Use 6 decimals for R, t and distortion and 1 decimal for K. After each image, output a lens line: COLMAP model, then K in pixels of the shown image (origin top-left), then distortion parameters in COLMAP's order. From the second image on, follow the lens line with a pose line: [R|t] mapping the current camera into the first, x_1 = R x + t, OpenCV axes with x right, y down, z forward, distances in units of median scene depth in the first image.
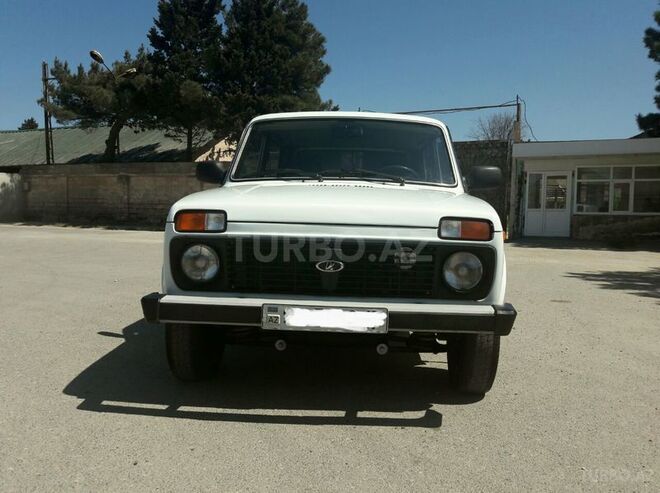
lens RADIAL K [[590.7, 0, 330.0], [0, 590.7, 246.5], [0, 0, 1]] dist [0.069798, -0.212051]
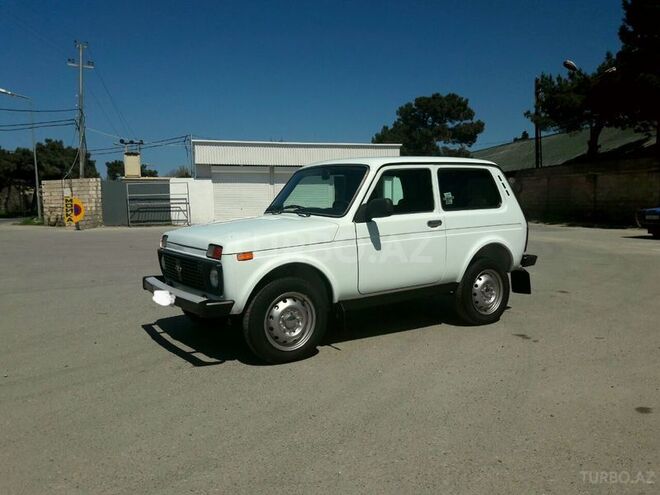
lens RADIAL K [[552.8, 0, 330.3], [0, 552.8, 255.9], [0, 0, 1]] dist [-0.000617, -0.007742]
pose [[0.617576, 0.050144, -0.784911, 0.229052], [-0.022684, 0.998686, 0.045953, -0.017169], [0.786184, -0.010575, 0.617902, 0.050805]]
